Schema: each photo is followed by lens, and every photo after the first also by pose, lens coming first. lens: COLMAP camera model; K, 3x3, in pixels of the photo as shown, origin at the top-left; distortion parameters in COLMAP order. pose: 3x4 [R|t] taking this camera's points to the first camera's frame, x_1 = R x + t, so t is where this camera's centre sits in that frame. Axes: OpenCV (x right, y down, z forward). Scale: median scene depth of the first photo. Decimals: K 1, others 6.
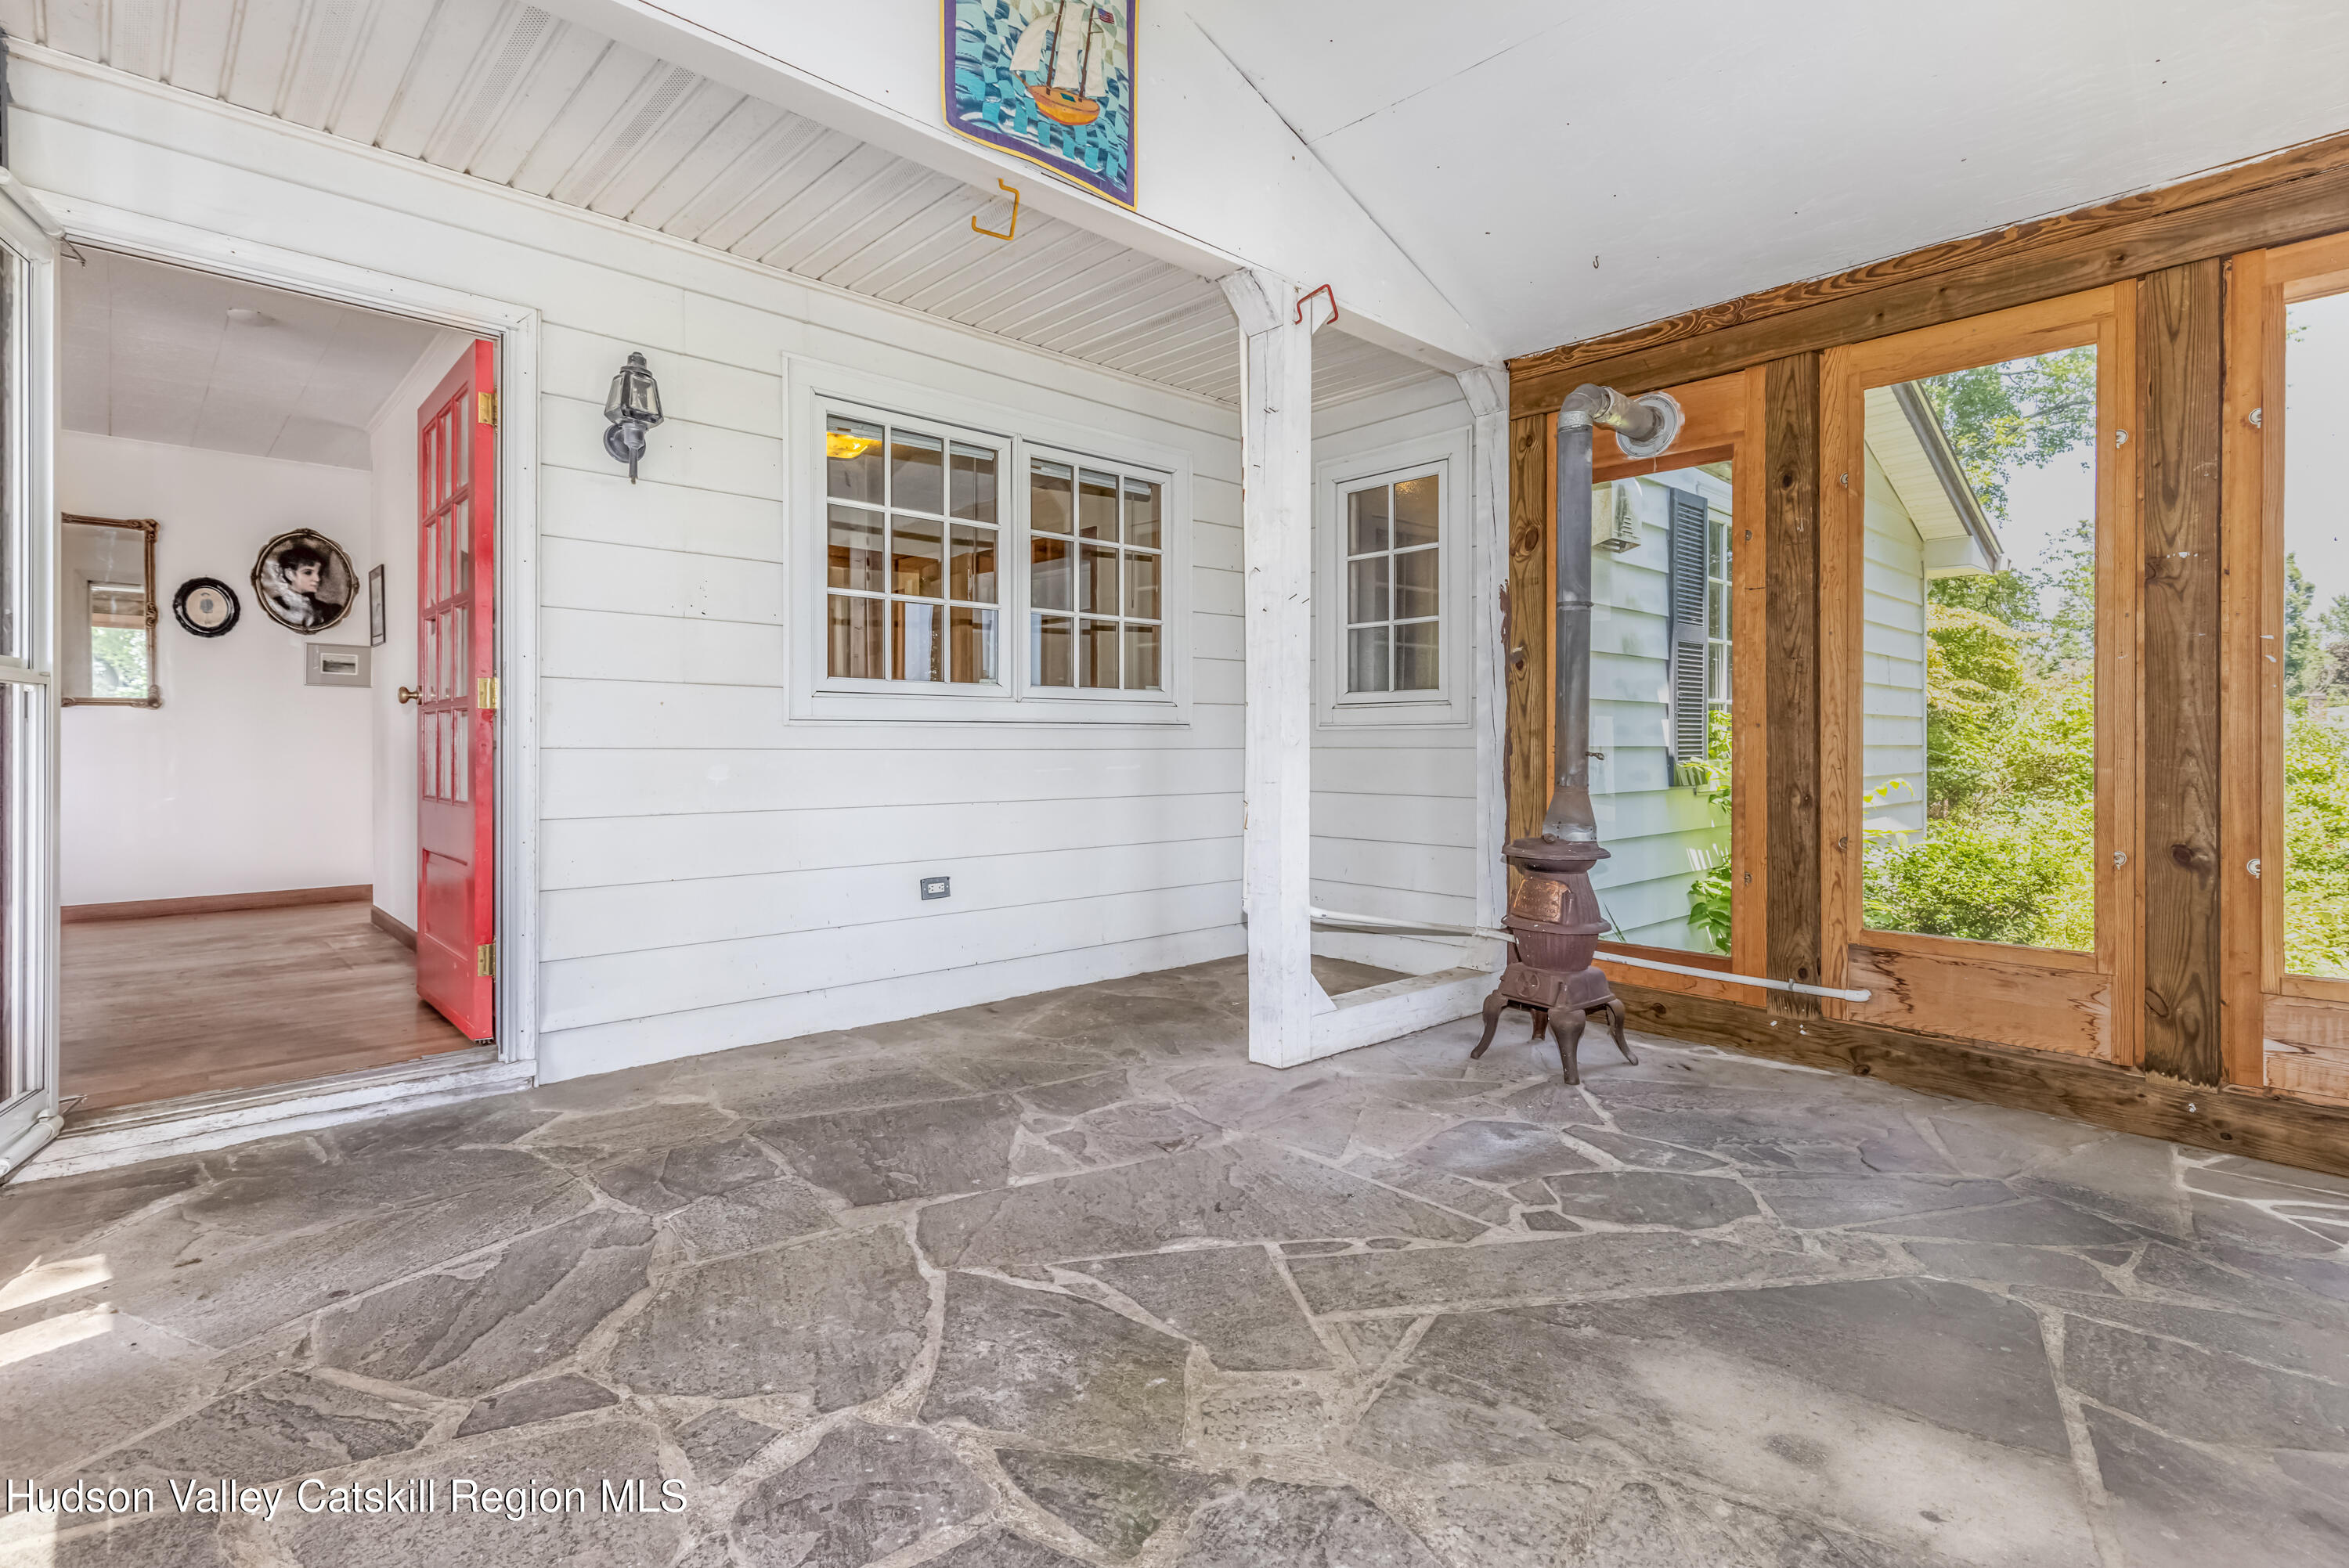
lens RADIAL K [[1128.4, 0, 1150.2], [0, 1128.4, 764.4], [0, 0, 1]] dist [0.008282, -0.001582]
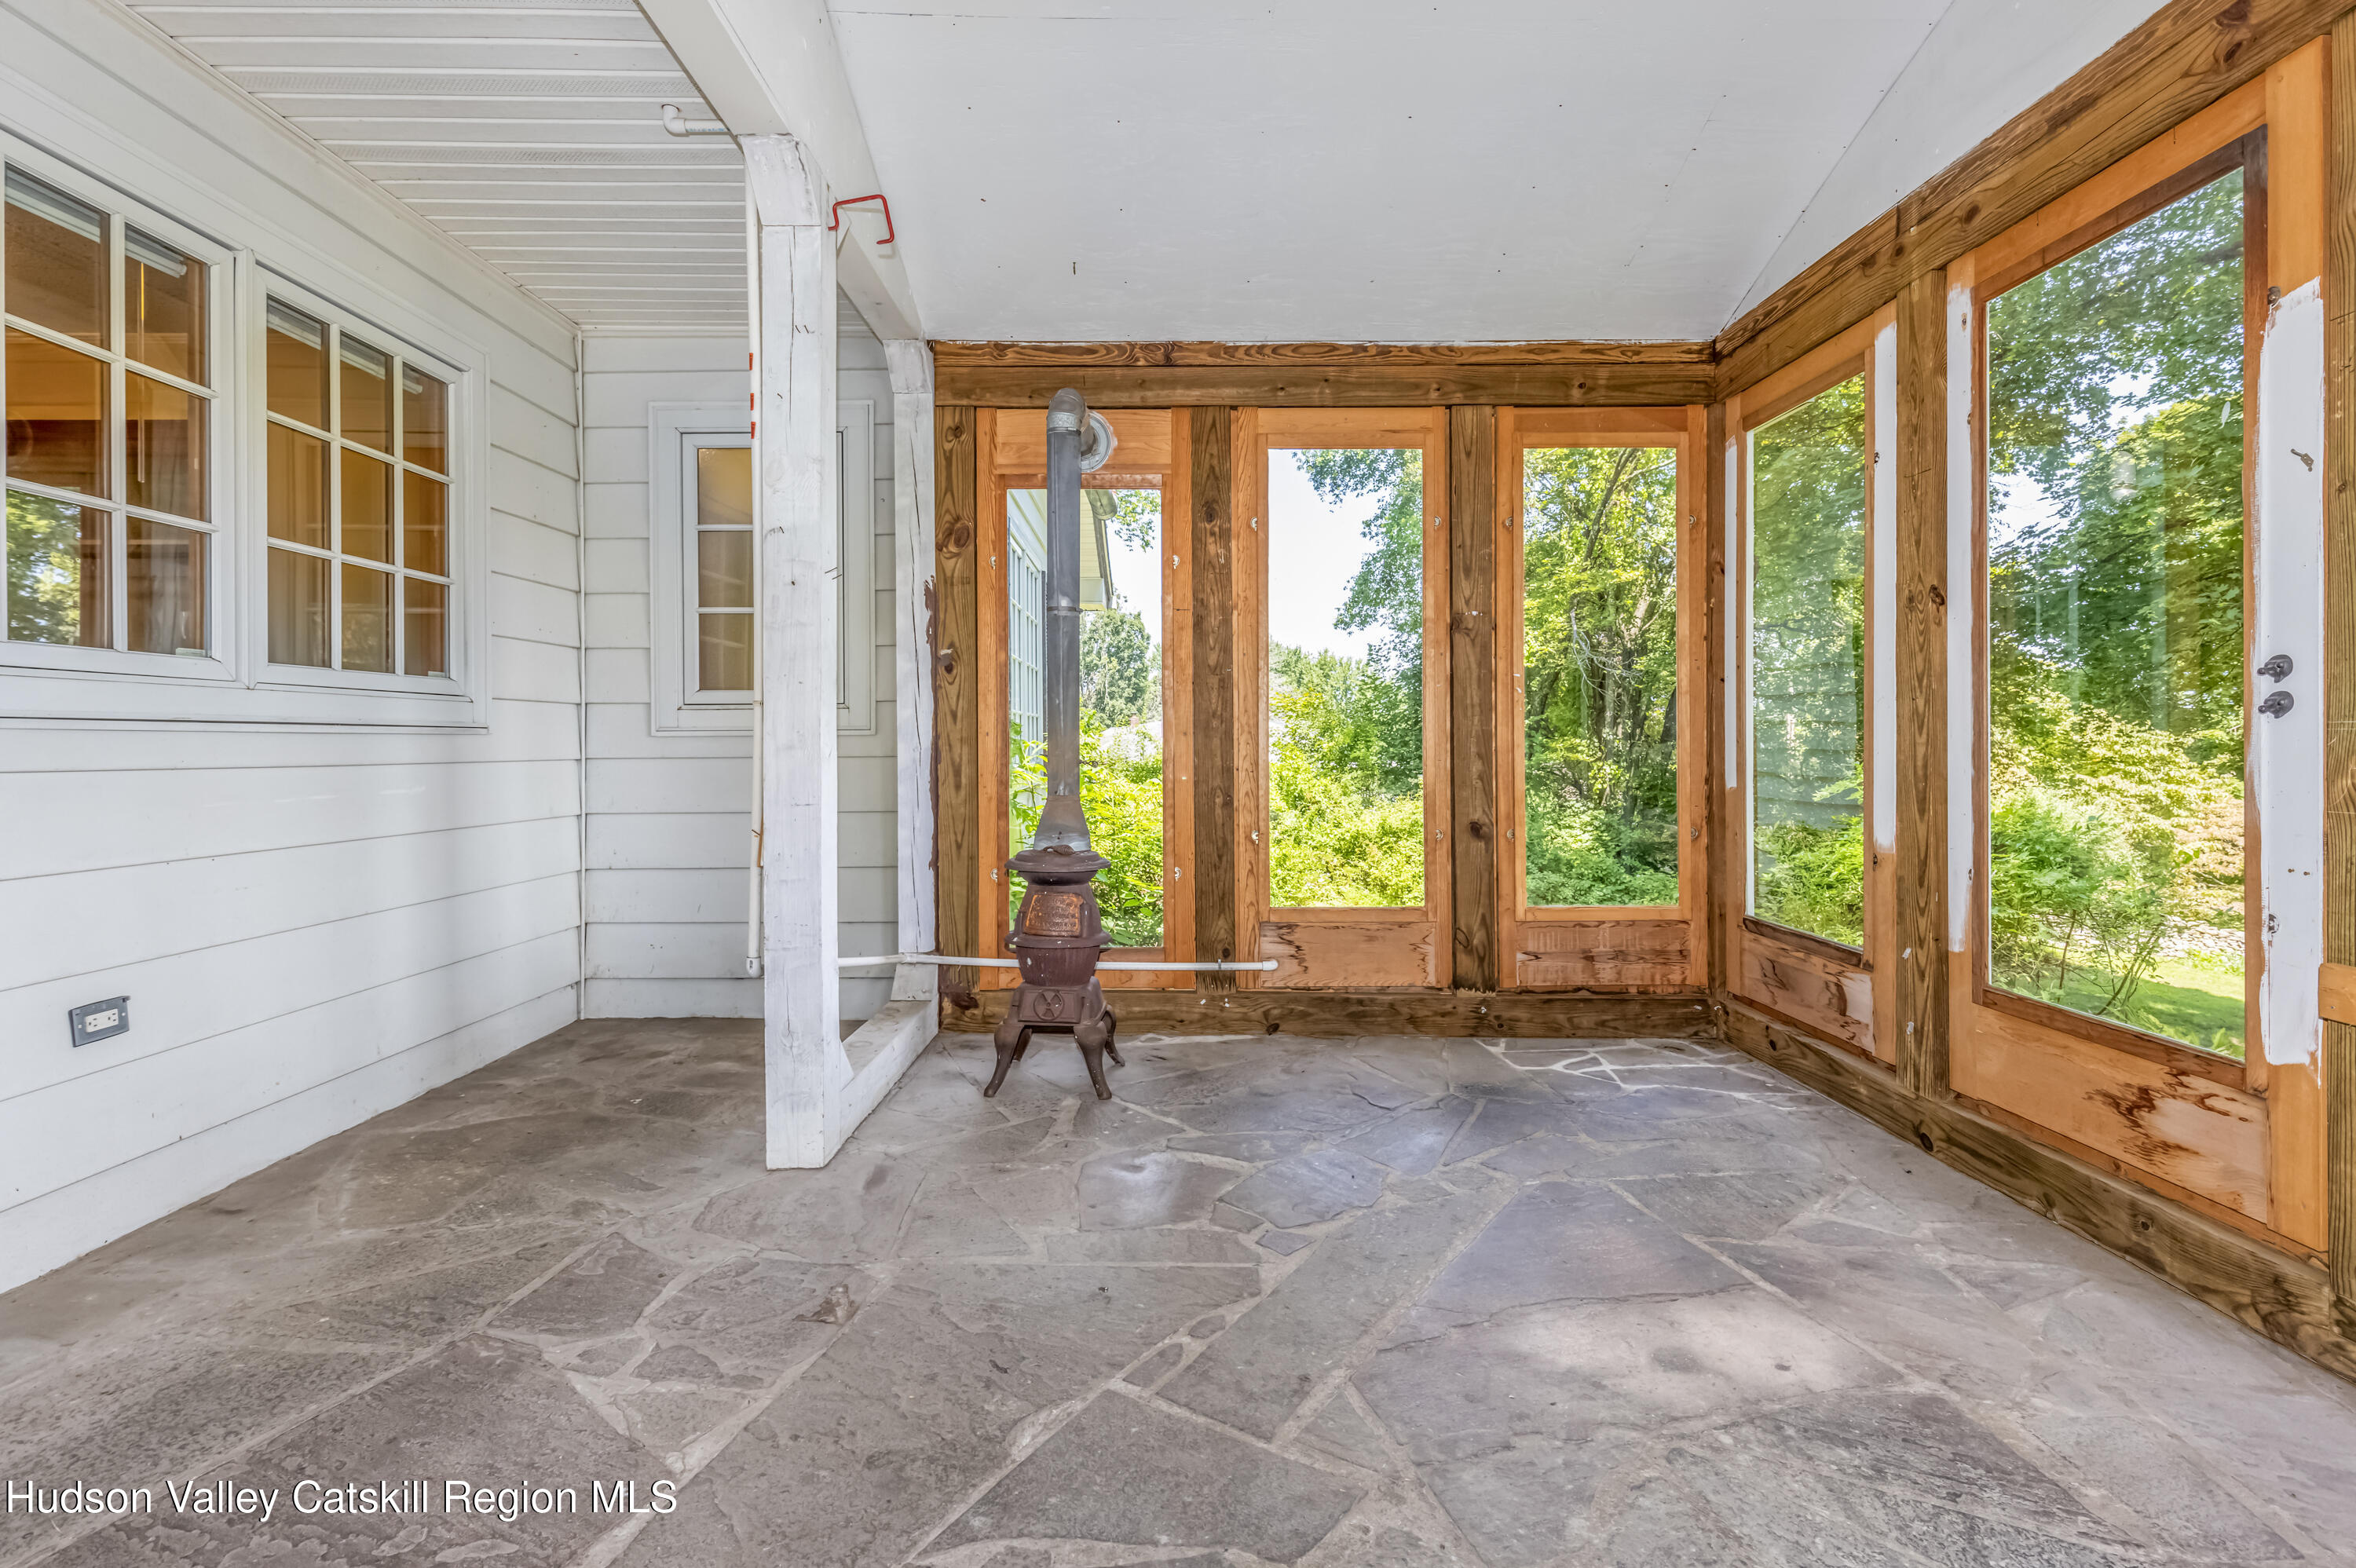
lens RADIAL K [[1131.8, 0, 1180.6], [0, 1131.8, 756.1], [0, 0, 1]] dist [0.008282, -0.001582]
pose [[0.671540, -0.010713, 0.740890, -0.349799], [0.019146, 0.999812, -0.002897, -0.011983], [-0.740721, 0.016130, 0.671620, 0.326152]]
